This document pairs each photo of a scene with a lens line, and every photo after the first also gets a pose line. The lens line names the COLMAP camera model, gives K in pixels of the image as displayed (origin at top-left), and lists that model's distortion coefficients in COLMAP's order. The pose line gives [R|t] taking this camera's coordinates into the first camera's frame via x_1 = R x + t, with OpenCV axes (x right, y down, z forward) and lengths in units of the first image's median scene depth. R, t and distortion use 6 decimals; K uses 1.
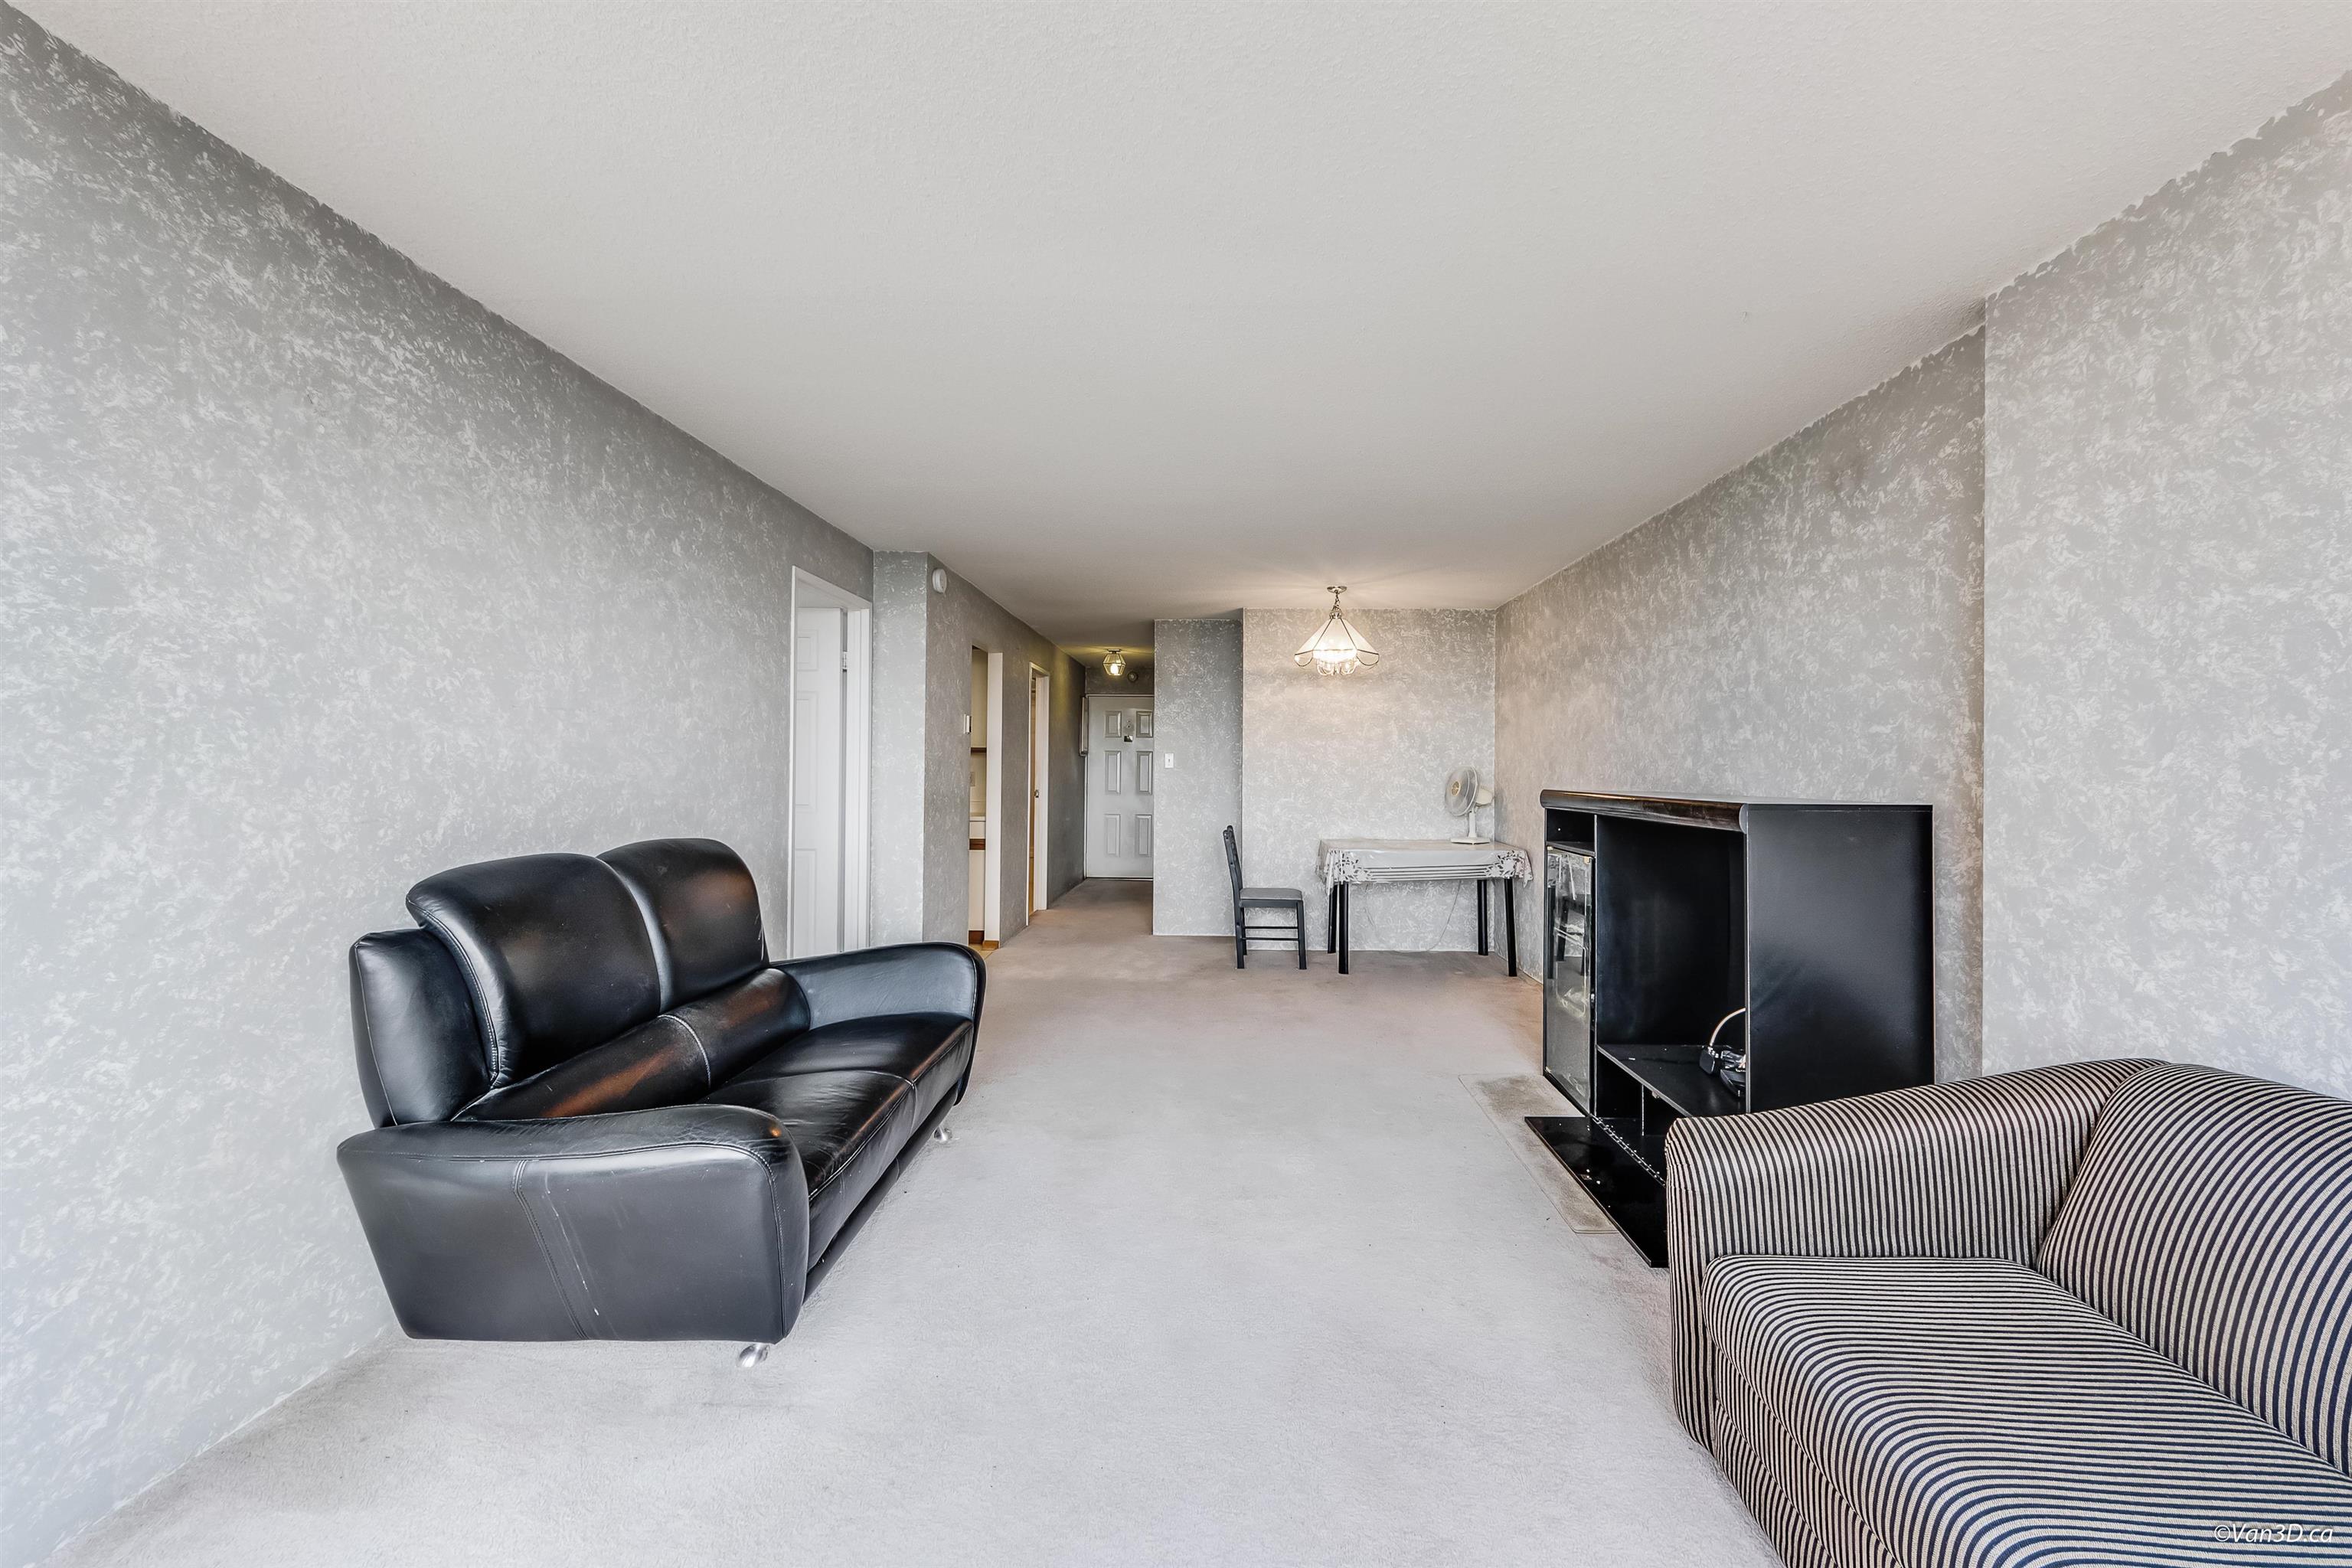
lens RADIAL K [[911.9, 0, 1230.1], [0, 911.9, 764.1], [0, 0, 1]] dist [0.002397, 0.000874]
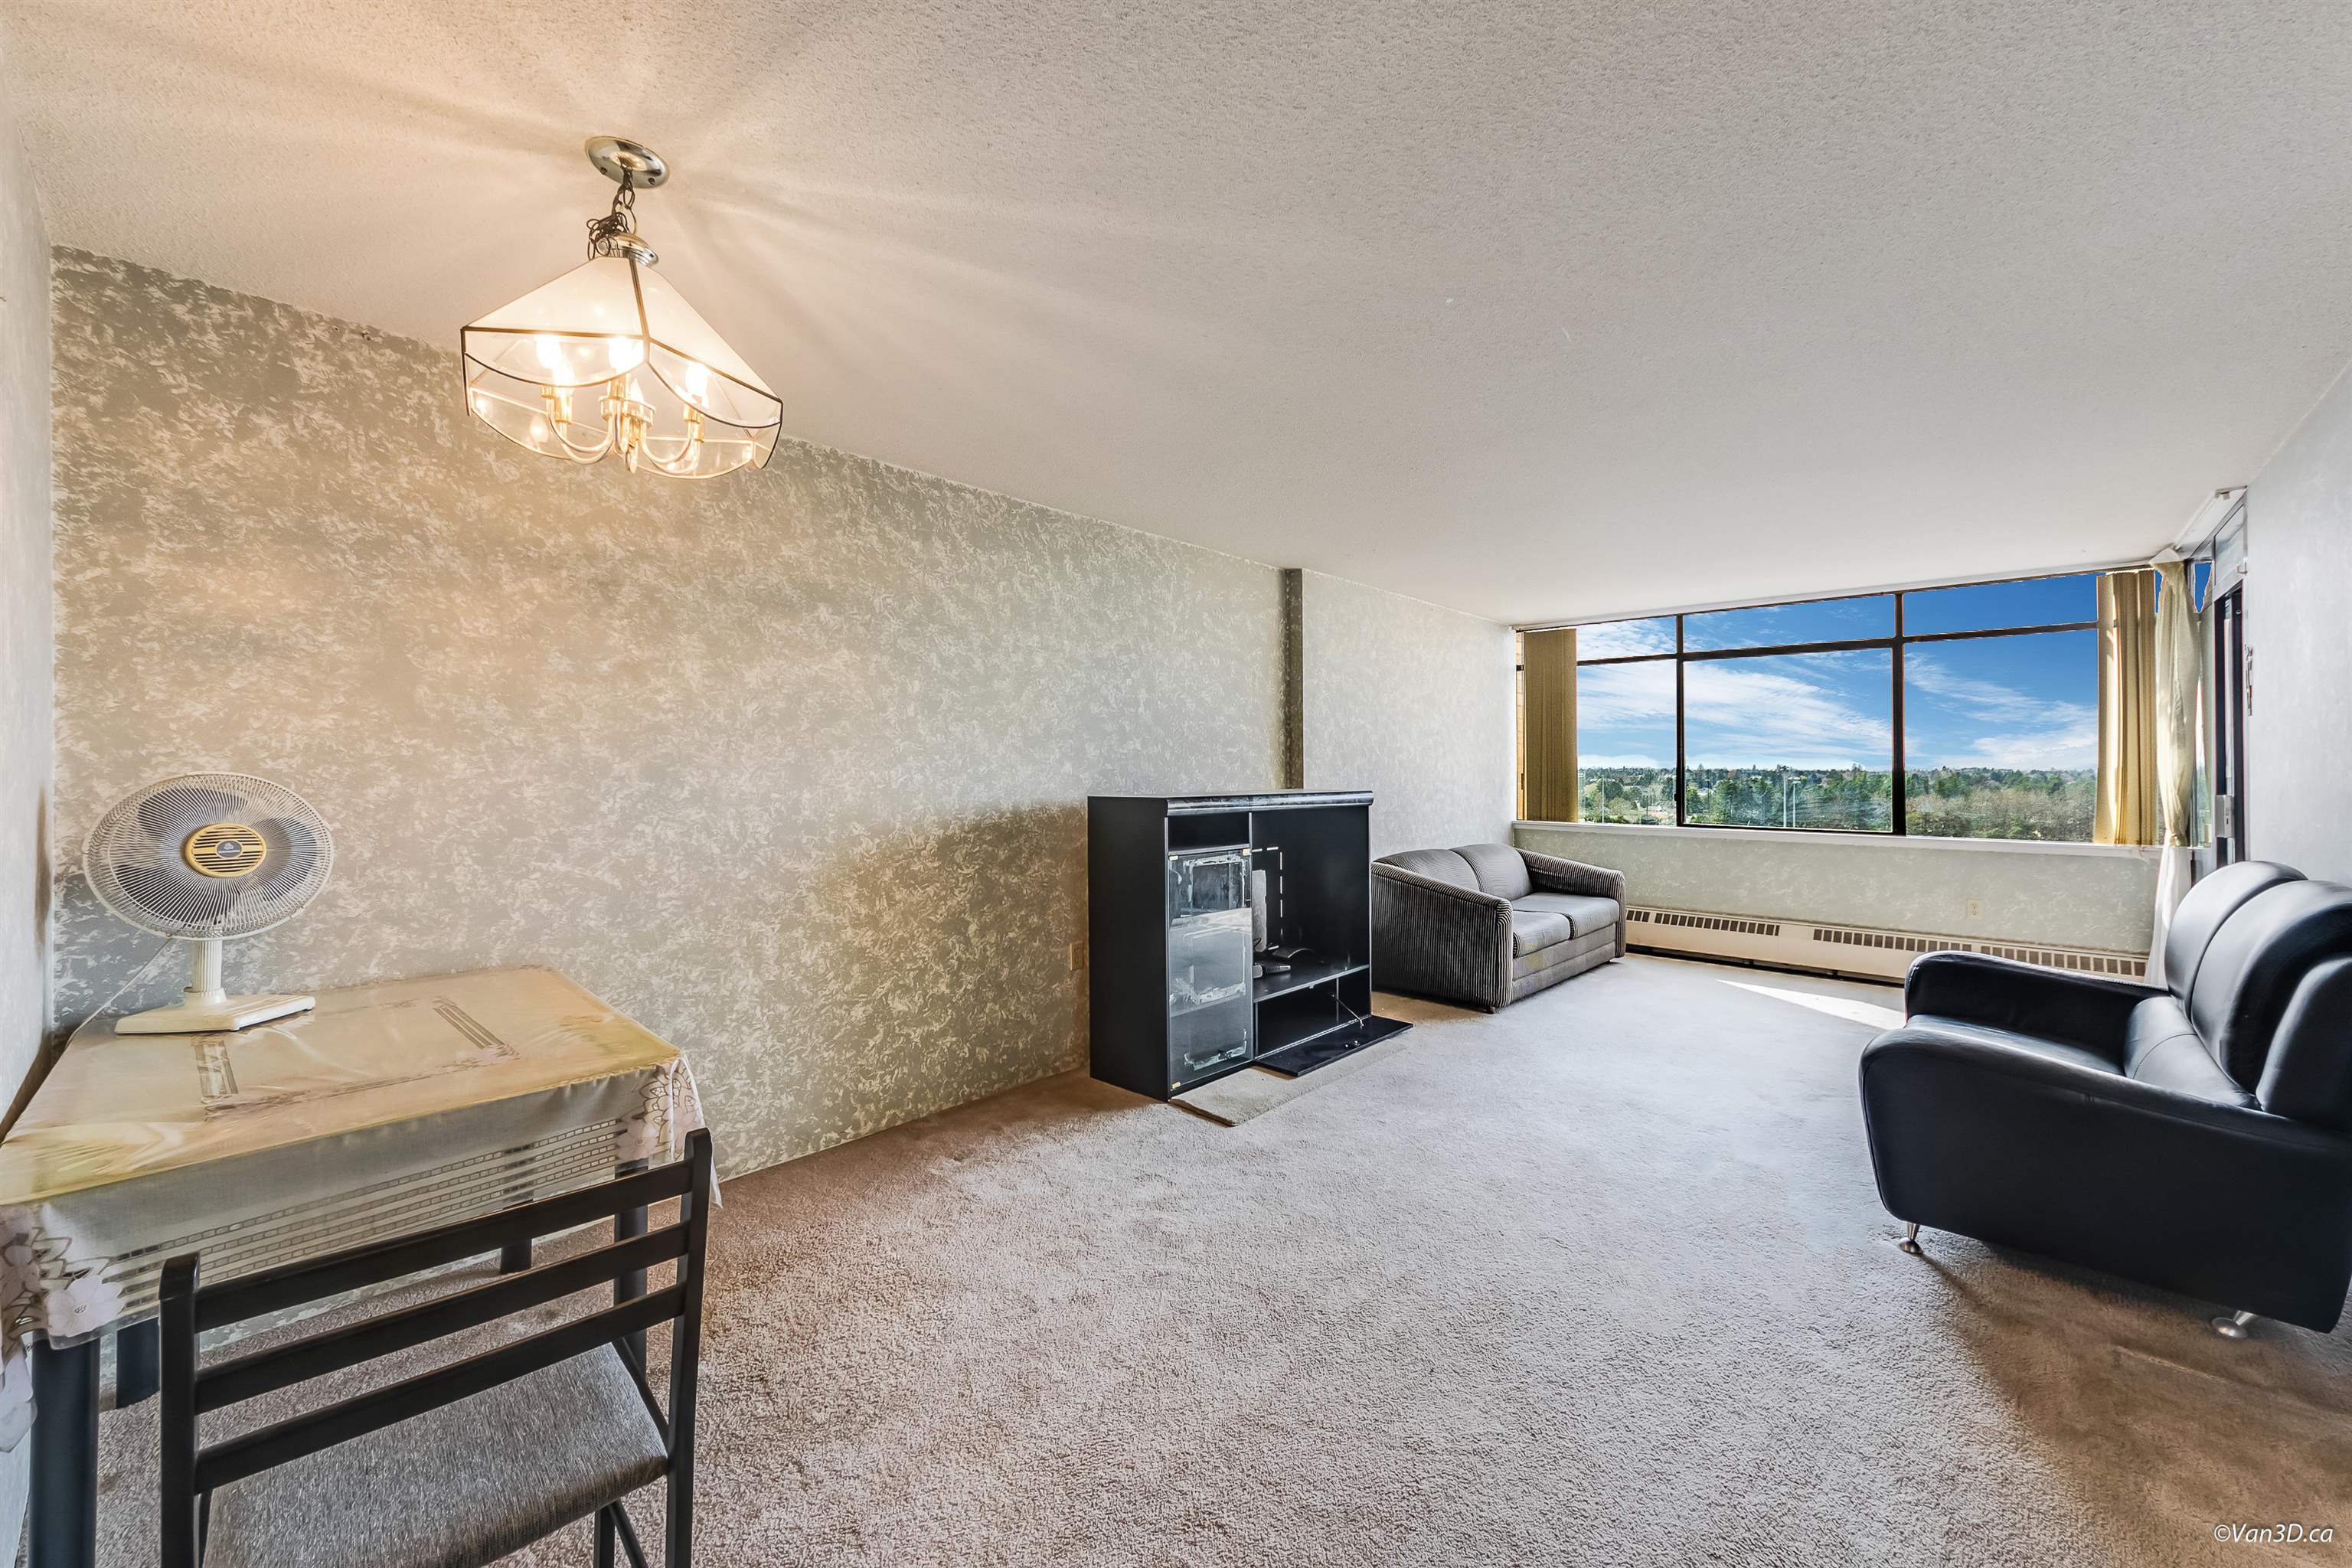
lens RADIAL K [[911.9, 0, 1228.6], [0, 911.9, 760.5], [0, 0, 1]] dist [0.002397, 0.000874]
pose [[-0.748753, -0.004773, 0.662832, -0.466961], [-0.010297, 0.999937, -0.004431, -0.010323], [-0.662769, -0.010143, -0.748755, 2.354762]]
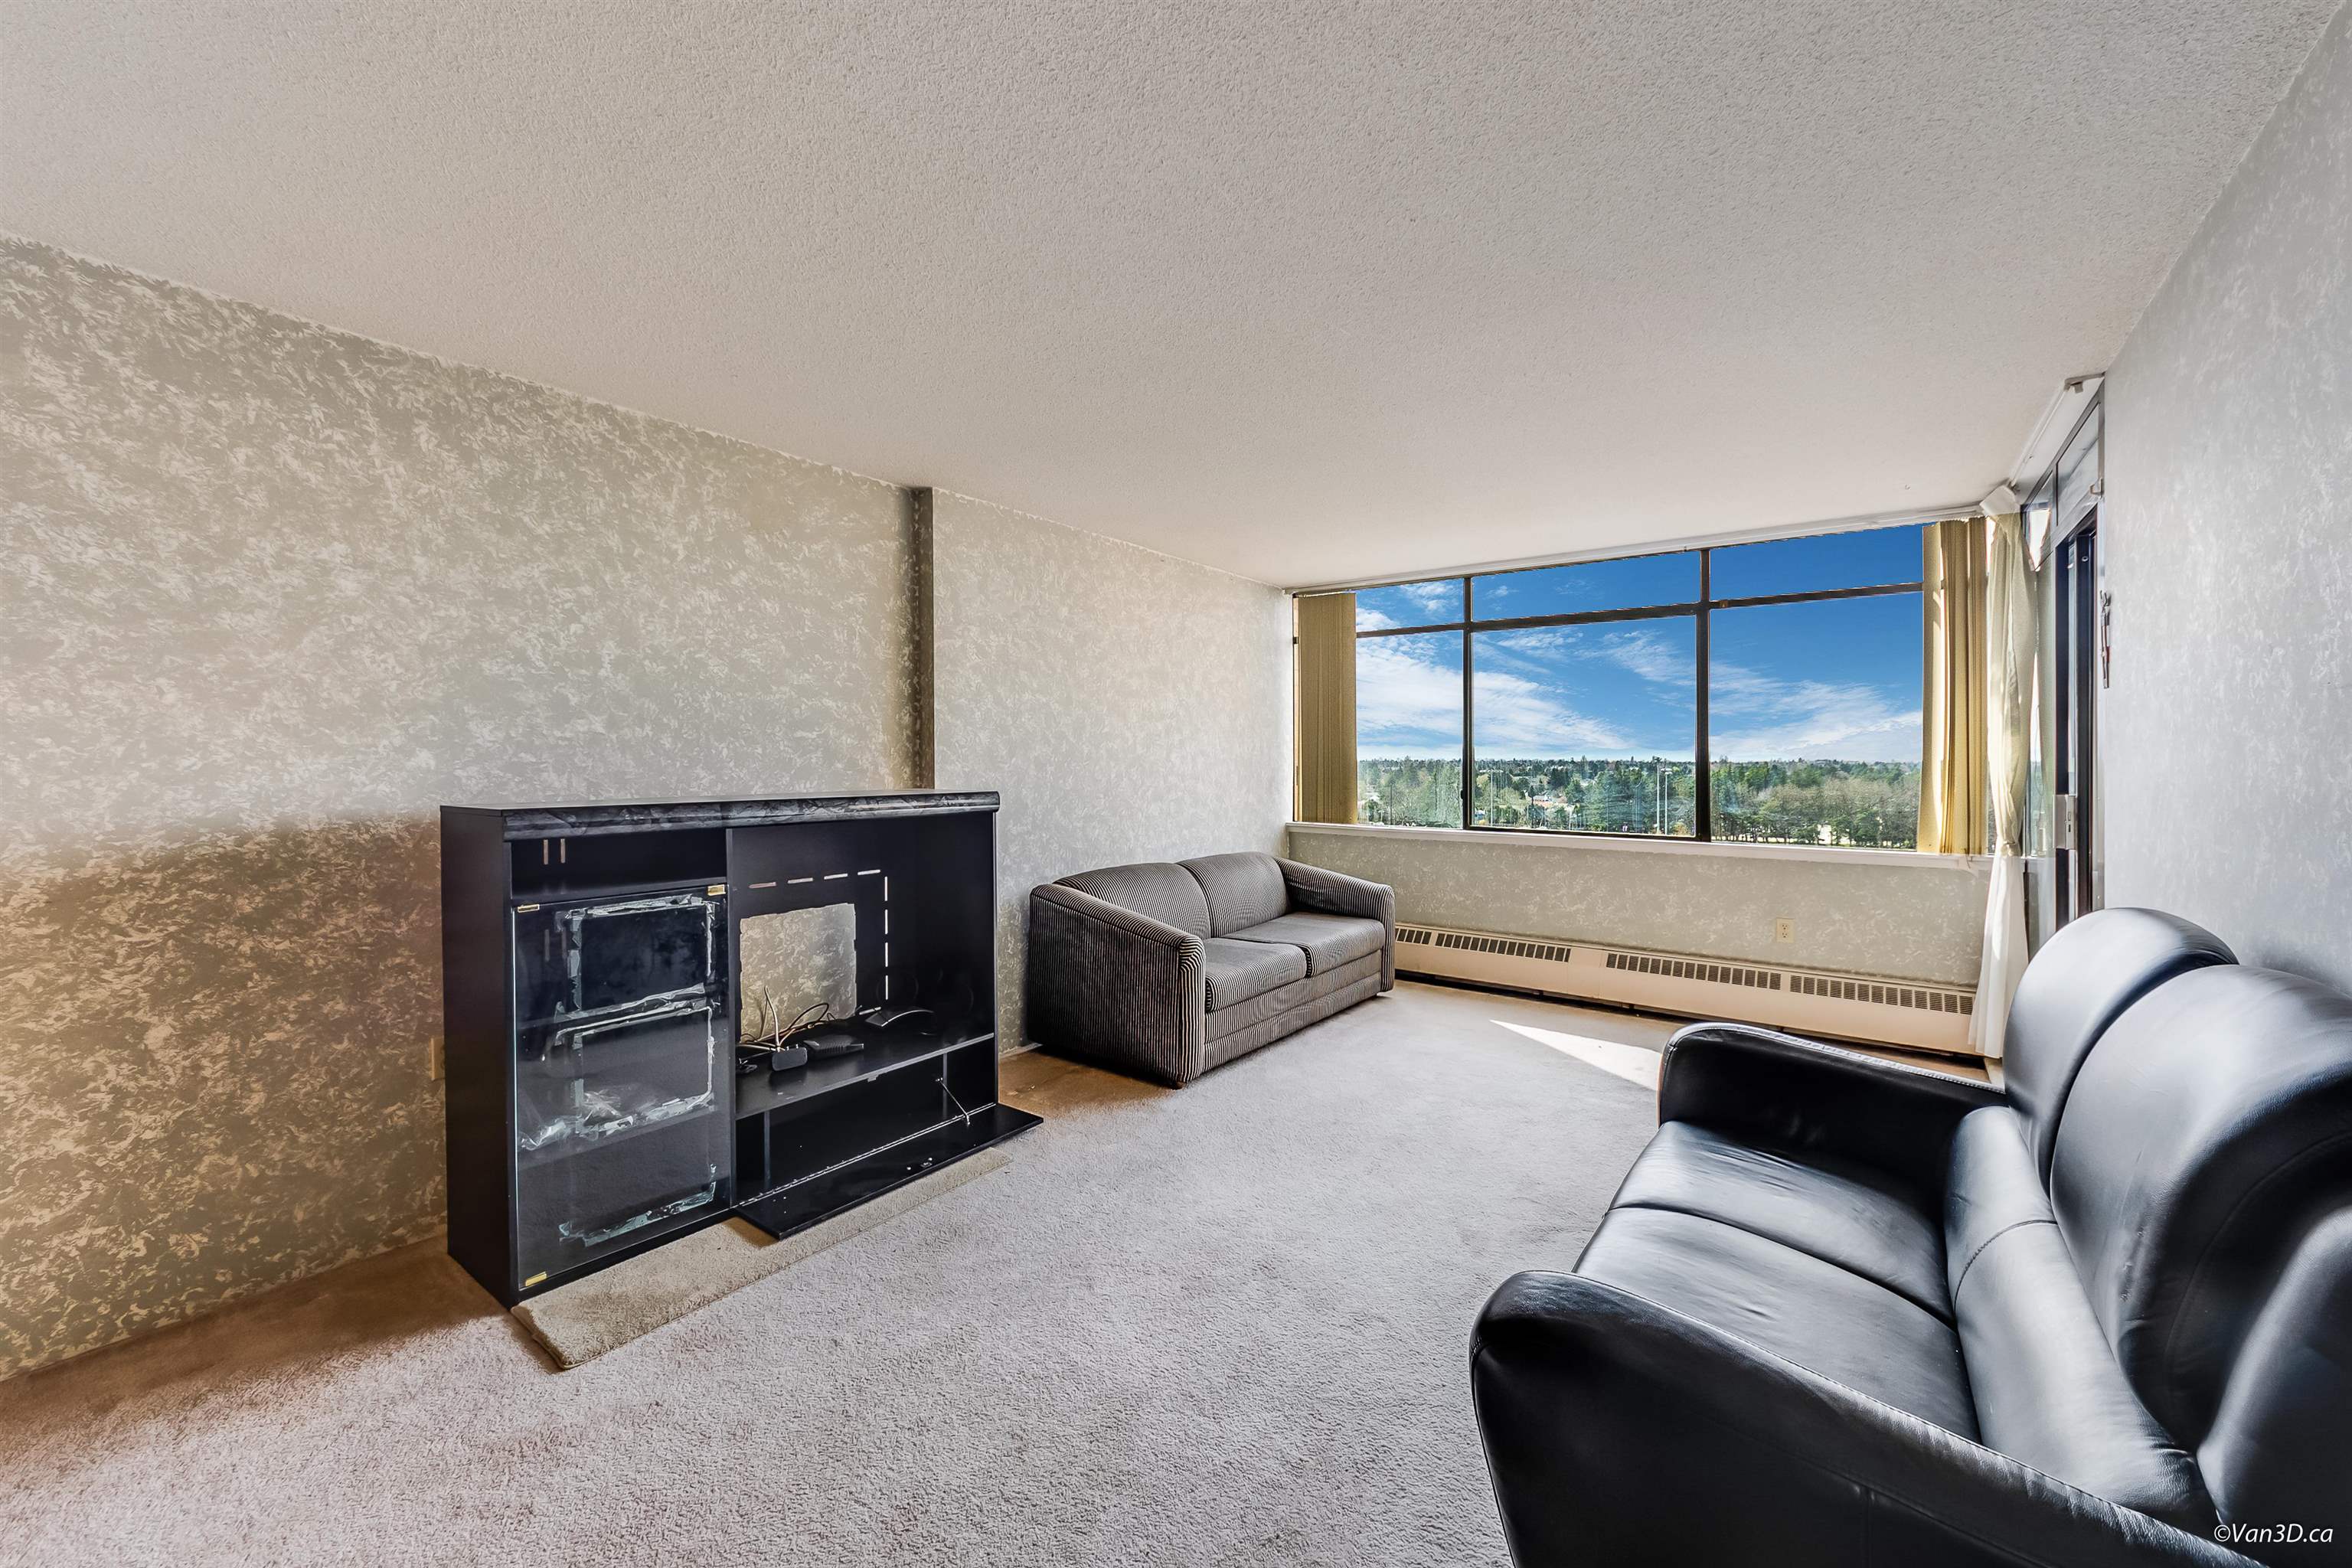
lens RADIAL K [[911.9, 0, 1230.3], [0, 911.9, 761.3], [0, 0, 1]] dist [0.002397, 0.000874]
pose [[-0.814493, -0.011474, 0.580059, -0.502941], [-0.010596, 0.999932, 0.004900, -0.013999], [-0.580076, -0.002156, -0.814559, 1.699815]]
